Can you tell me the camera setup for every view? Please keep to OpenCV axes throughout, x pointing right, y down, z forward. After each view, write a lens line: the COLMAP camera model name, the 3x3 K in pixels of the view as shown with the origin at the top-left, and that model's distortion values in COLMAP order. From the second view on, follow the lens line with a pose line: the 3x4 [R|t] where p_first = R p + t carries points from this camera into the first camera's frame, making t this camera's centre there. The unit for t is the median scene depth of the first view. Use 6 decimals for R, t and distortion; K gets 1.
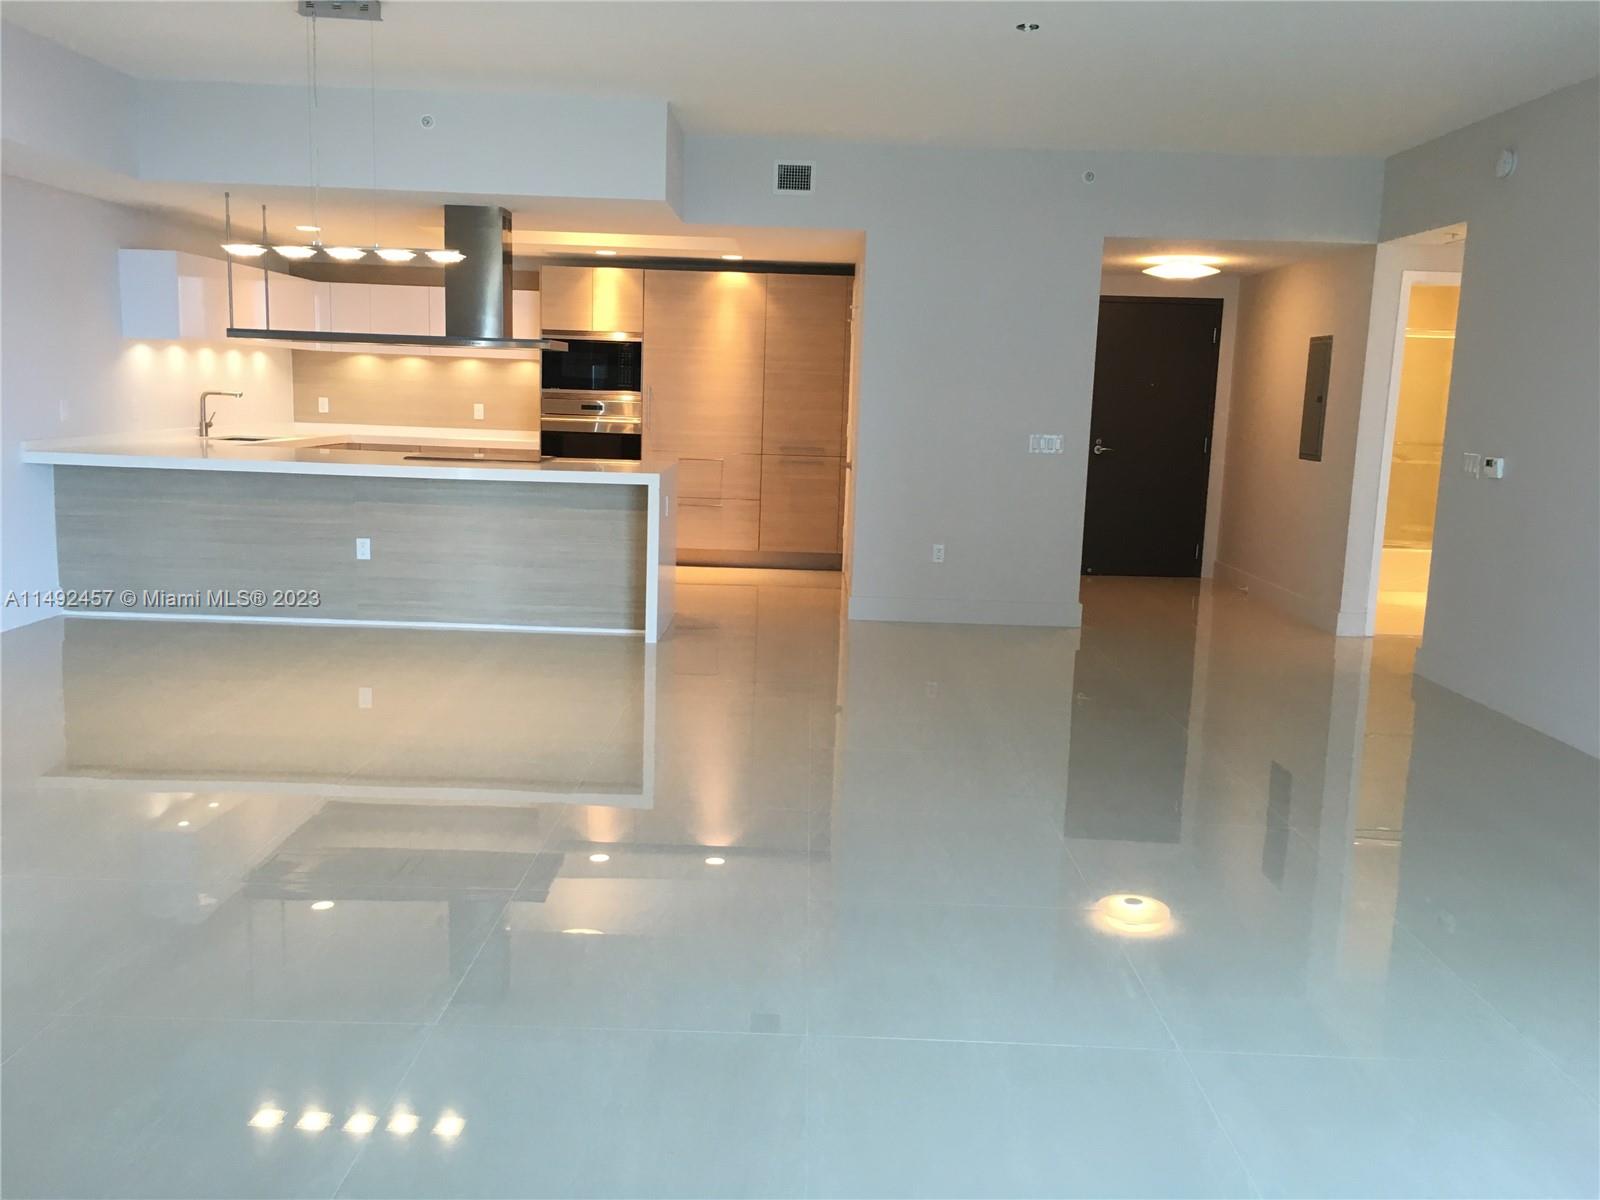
lens RADIAL K [[1361.8, 0, 800.0], [0, 1361.8, 600.0], [0, 0, 1]] dist [0.063338, -0.071920]
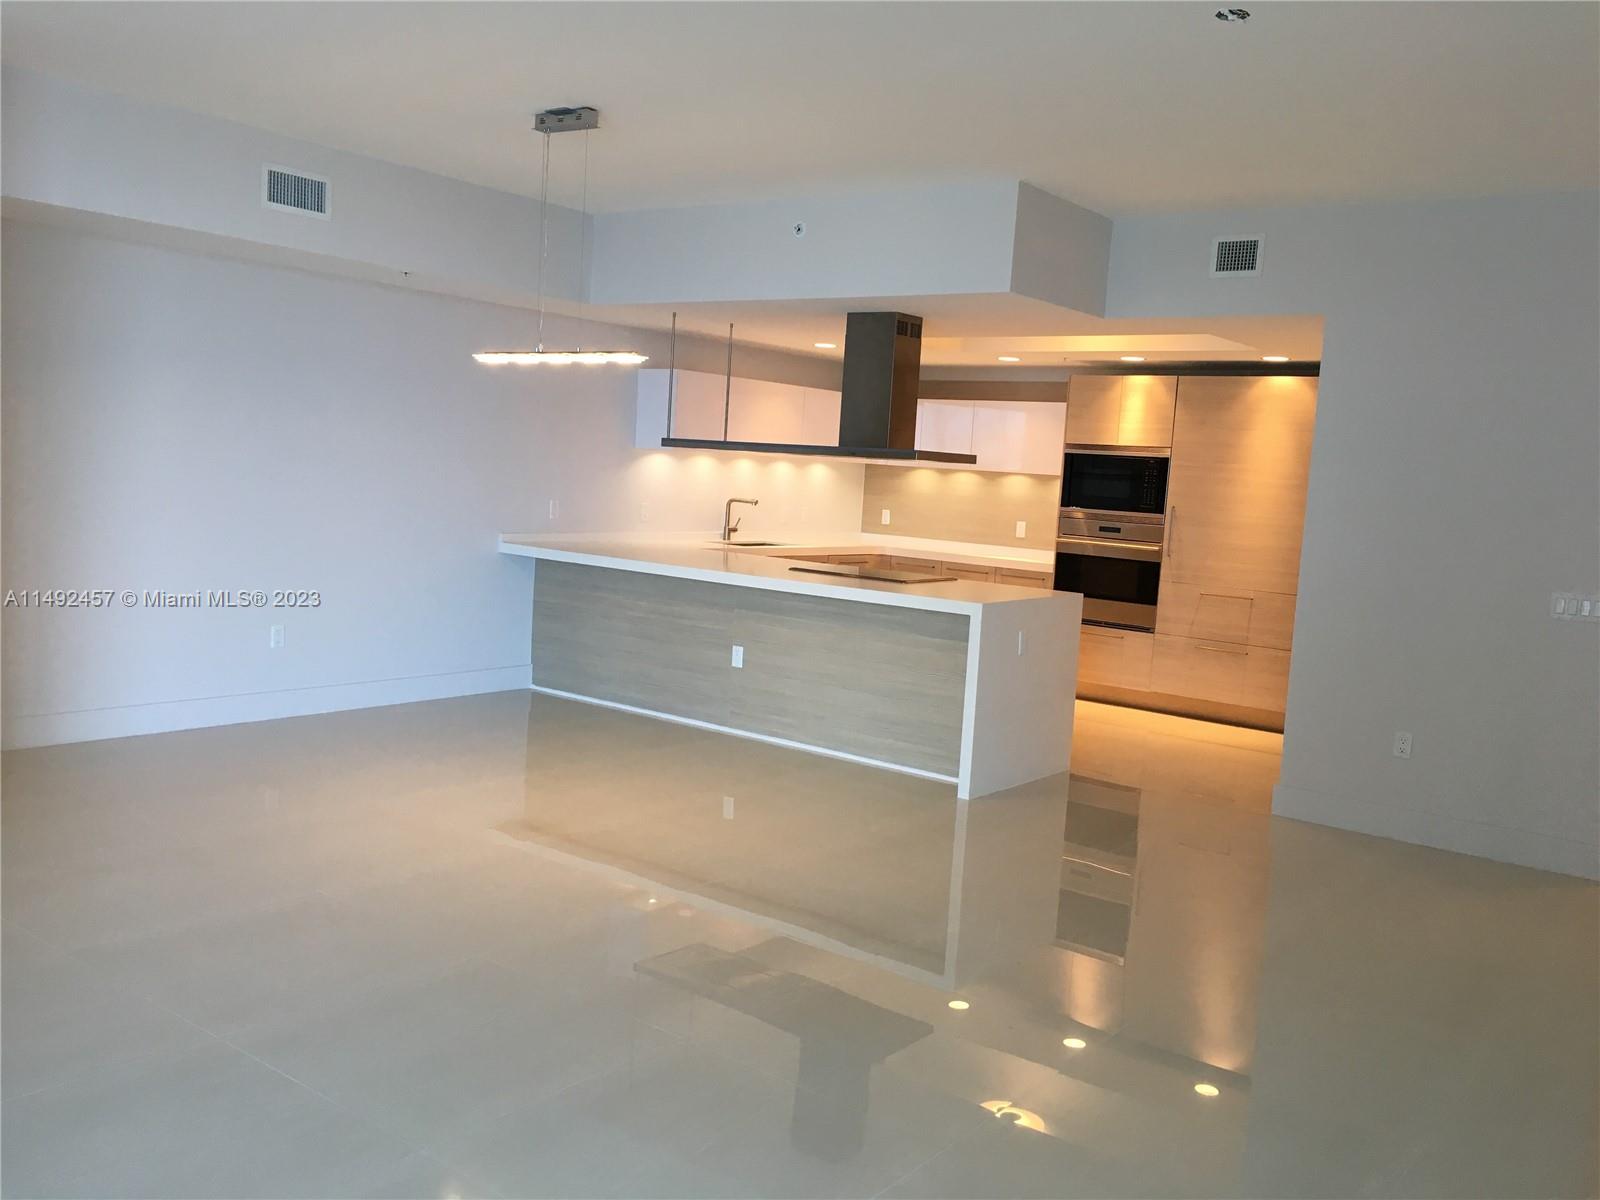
lens RADIAL K [[1361.8, 0, 800.0], [0, 1361.8, 600.0], [0, 0, 1]] dist [0.063338, -0.071920]
pose [[0.797454, 0.076822, -0.598469, 0.228847], [-0.129200, 0.990597, -0.045001, -0.029623], [0.589385, 0.113208, 0.799881, 0.174796]]
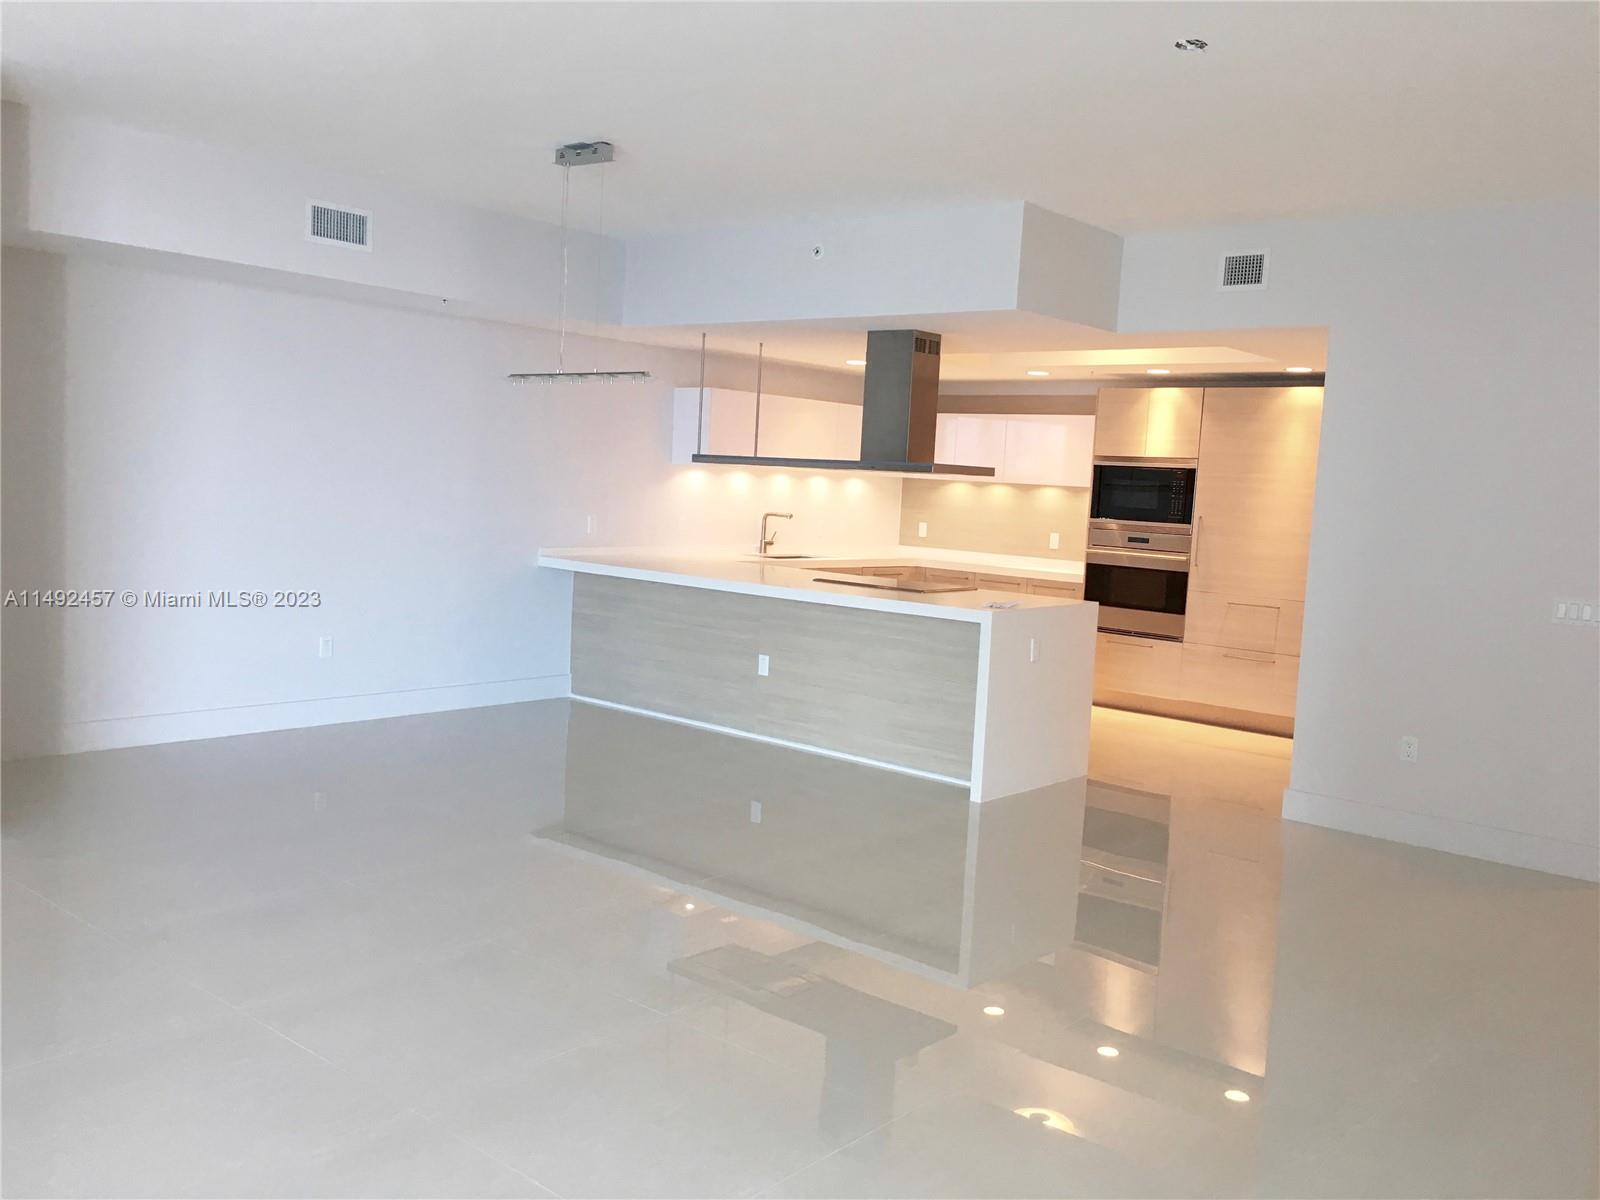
lens RADIAL K [[1361.8, 0, 800.0], [0, 1361.8, 600.0], [0, 0, 1]] dist [0.063338, -0.071920]
pose [[0.766038, 0.066007, -0.639398, 0.262404], [-0.127154, 0.990618, -0.050075, -0.028538], [0.630094, 0.119662, 0.767244, 0.173035]]
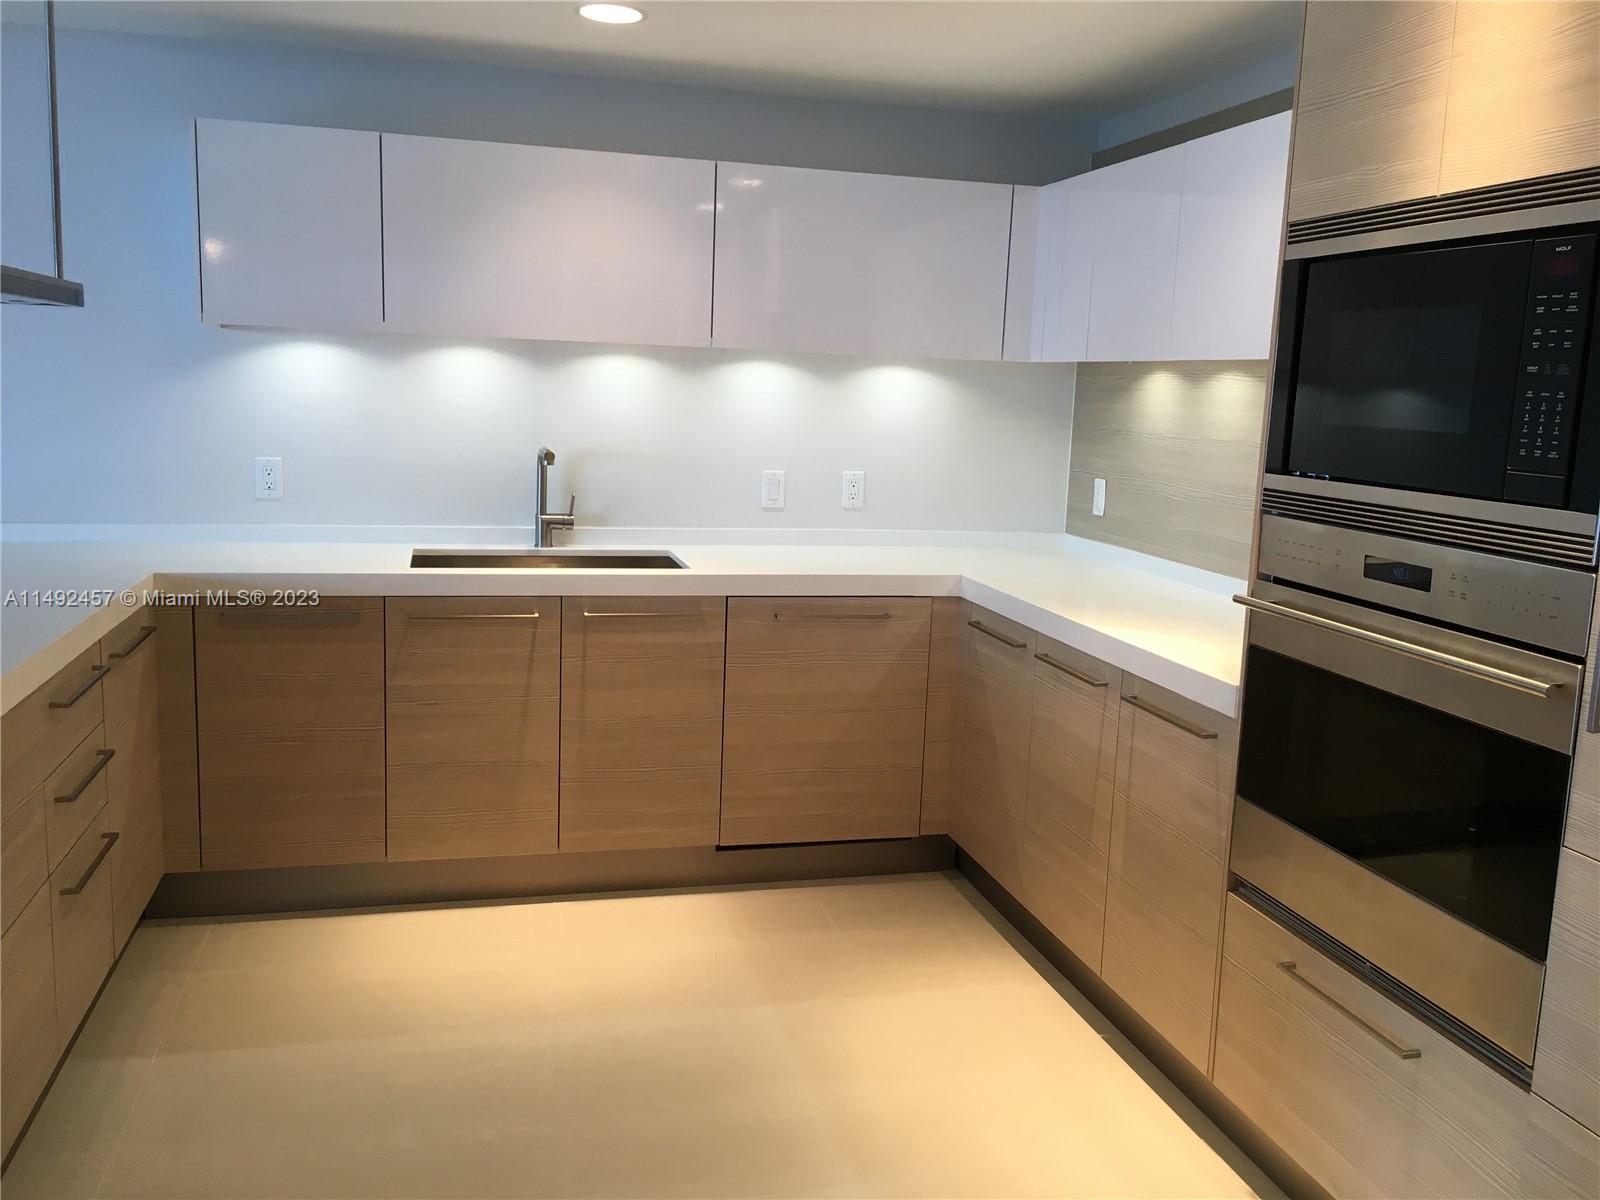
lens RADIAL K [[1361.8, 0, 800.0], [0, 1361.8, 600.0], [0, 0, 1]] dist [0.063338, -0.071920]
pose [[0.254453, 0.128959, -0.958448, 0.023787], [-0.176578, 0.980604, 0.085062, -0.141955], [0.950828, 0.147597, 0.272289, 0.878188]]
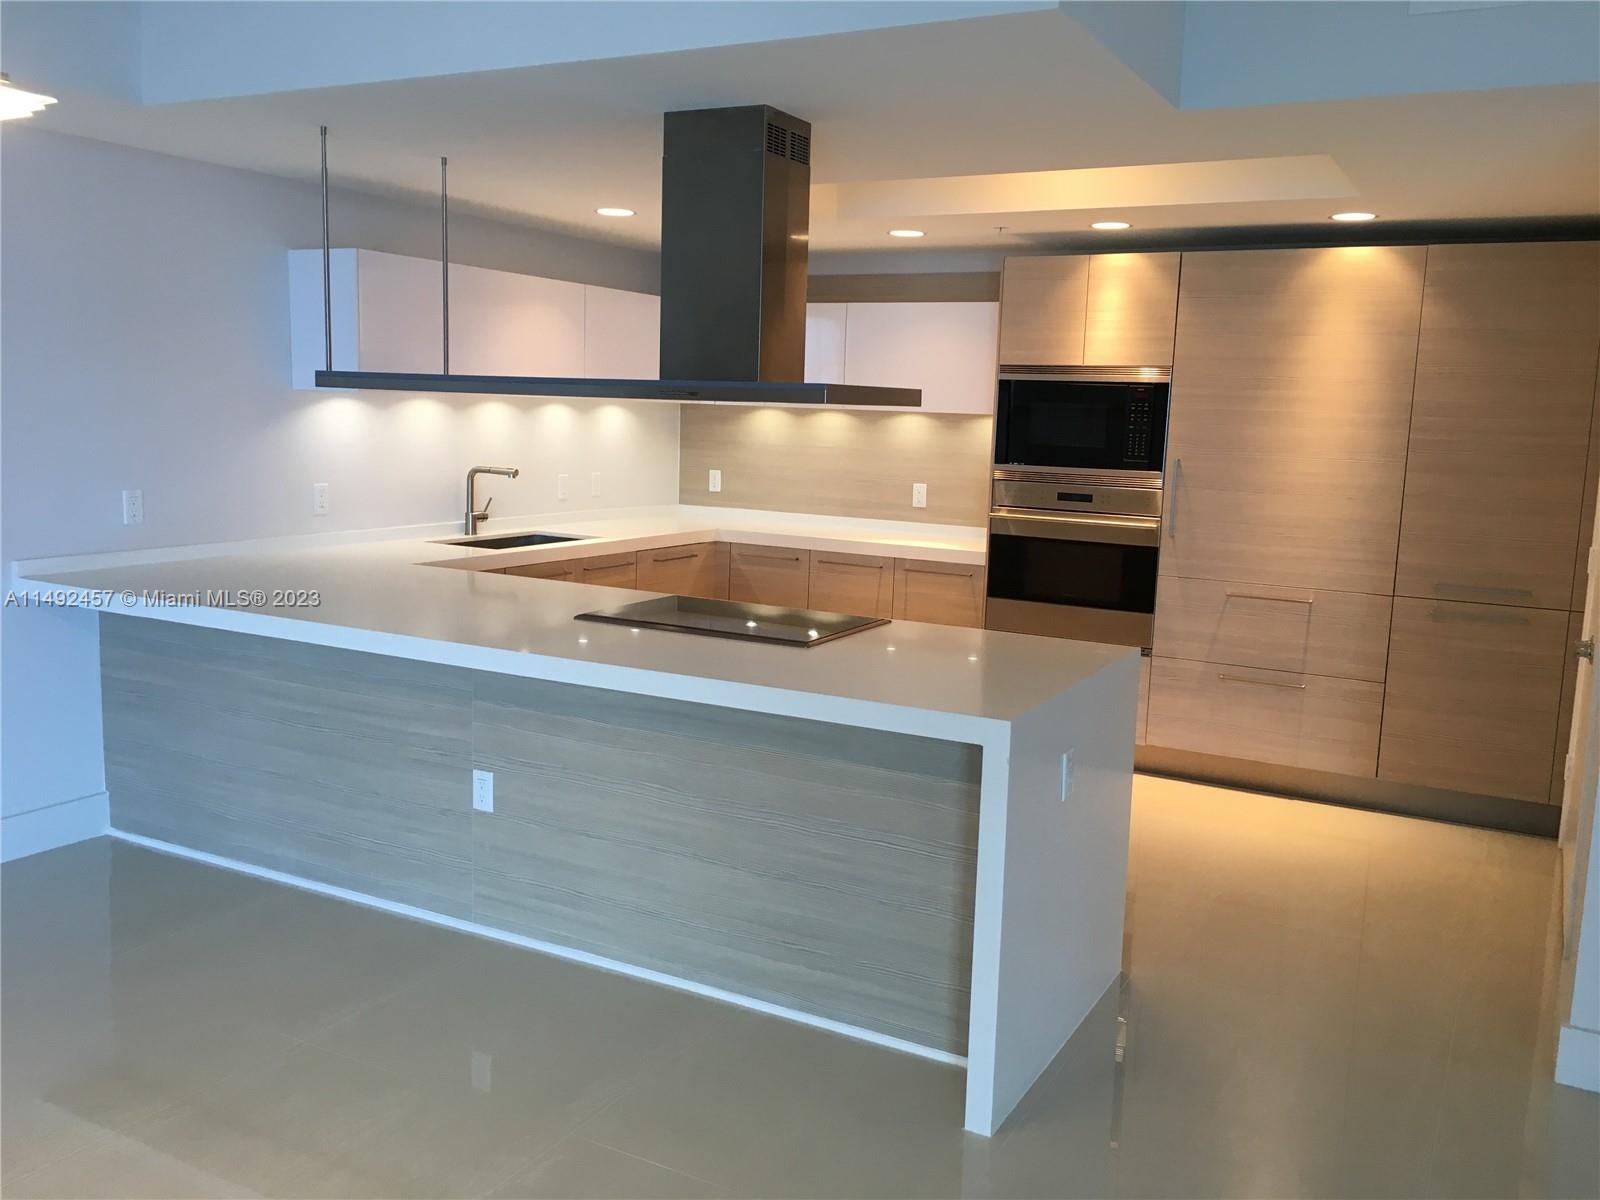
lens RADIAL K [[1361.8, 0, 800.0], [0, 1361.8, 600.0], [0, 0, 1]] dist [0.063338, -0.071920]
pose [[0.882435, 0.063518, -0.466126, 0.016678], [-0.077134, 0.996969, -0.010169, -0.084884], [0.464067, 0.044928, 0.884660, 0.447743]]
